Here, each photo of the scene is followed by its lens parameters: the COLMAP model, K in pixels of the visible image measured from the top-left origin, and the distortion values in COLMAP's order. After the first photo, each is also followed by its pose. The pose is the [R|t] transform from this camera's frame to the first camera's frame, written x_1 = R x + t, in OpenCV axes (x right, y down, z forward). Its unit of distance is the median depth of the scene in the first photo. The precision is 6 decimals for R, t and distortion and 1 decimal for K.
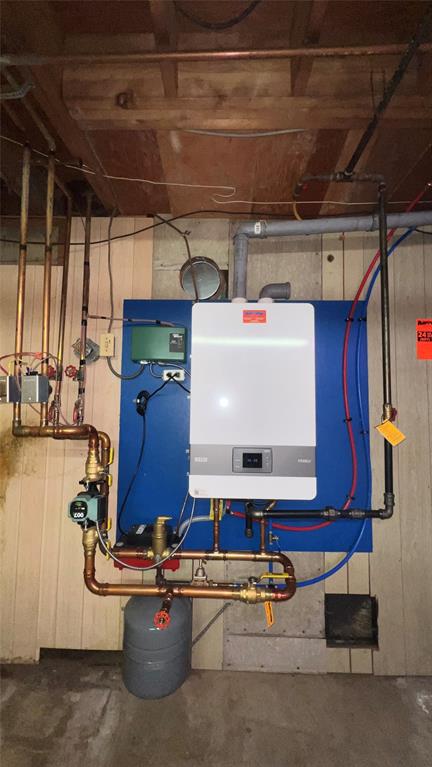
lens RADIAL K [[305.8, 0, 214.9], [0, 305.8, 381.9], [0, 0, 1]] dist [-0.003274, -0.000157]
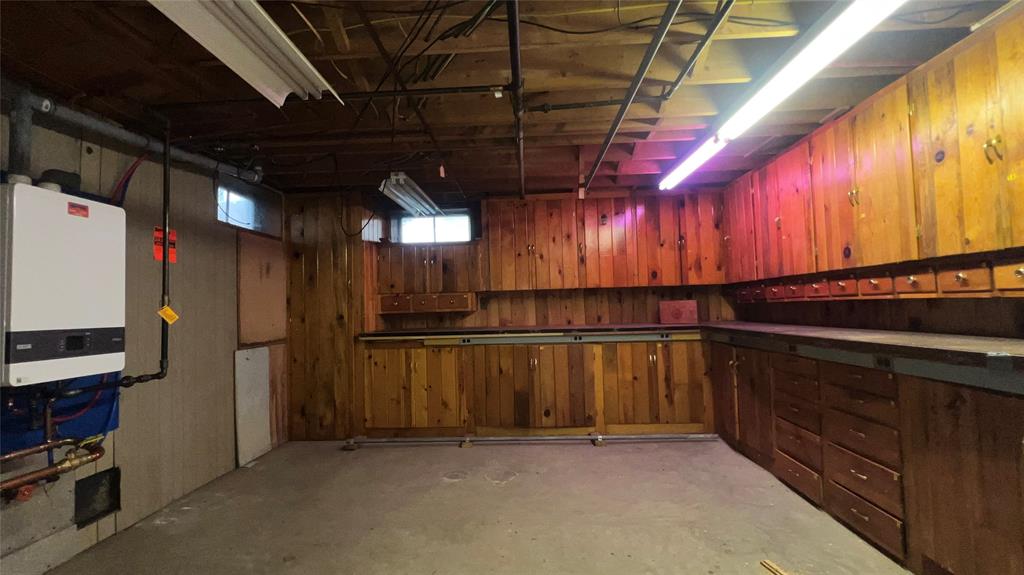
lens RADIAL K [[472.0, 0, 508.9], [0, 472.0, 287.7], [0, 0, 1]] dist [-0.002441, -0.000028]
pose [[0.012340, 0.034195, 0.999339, -1.243794], [-0.039095, 0.998667, -0.033689, 0.046155], [-0.999159, -0.038653, 0.013660, -0.451922]]
